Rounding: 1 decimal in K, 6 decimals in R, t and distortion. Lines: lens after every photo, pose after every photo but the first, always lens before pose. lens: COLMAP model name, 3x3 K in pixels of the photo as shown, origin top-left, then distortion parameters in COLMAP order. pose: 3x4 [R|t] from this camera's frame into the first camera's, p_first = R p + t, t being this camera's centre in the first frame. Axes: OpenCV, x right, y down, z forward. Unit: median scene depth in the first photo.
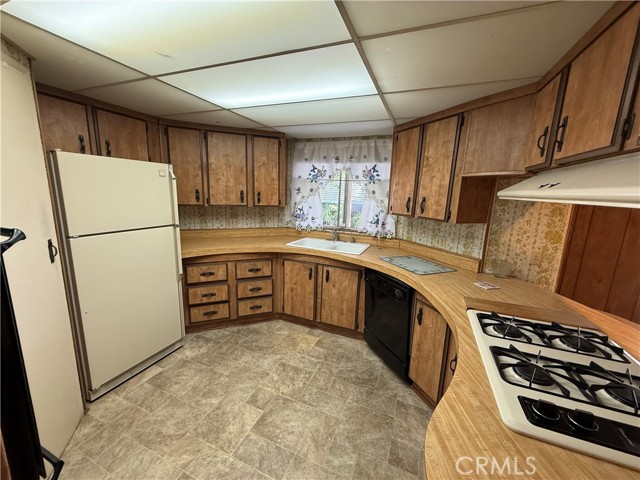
lens RADIAL K [[255.3, 0, 318.3], [0, 255.3, 239.9], [0, 0, 1]] dist [0.000405, 0.000142]
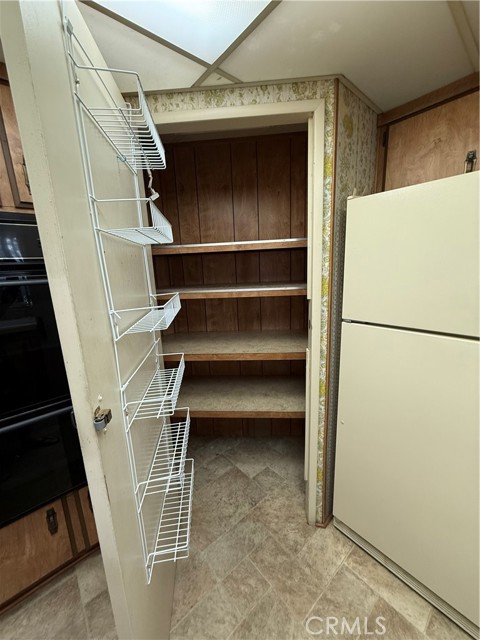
lens RADIAL K [[255.3, 0, 240.1], [0, 255.3, 318.5], [0, 0, 1]] dist [0.000405, 0.000142]
pose [[-0.445142, 0.167941, -0.879571, -0.142651], [-0.145676, 0.955589, 0.256181, -0.118124], [0.883531, 0.242169, -0.400908, 0.762235]]
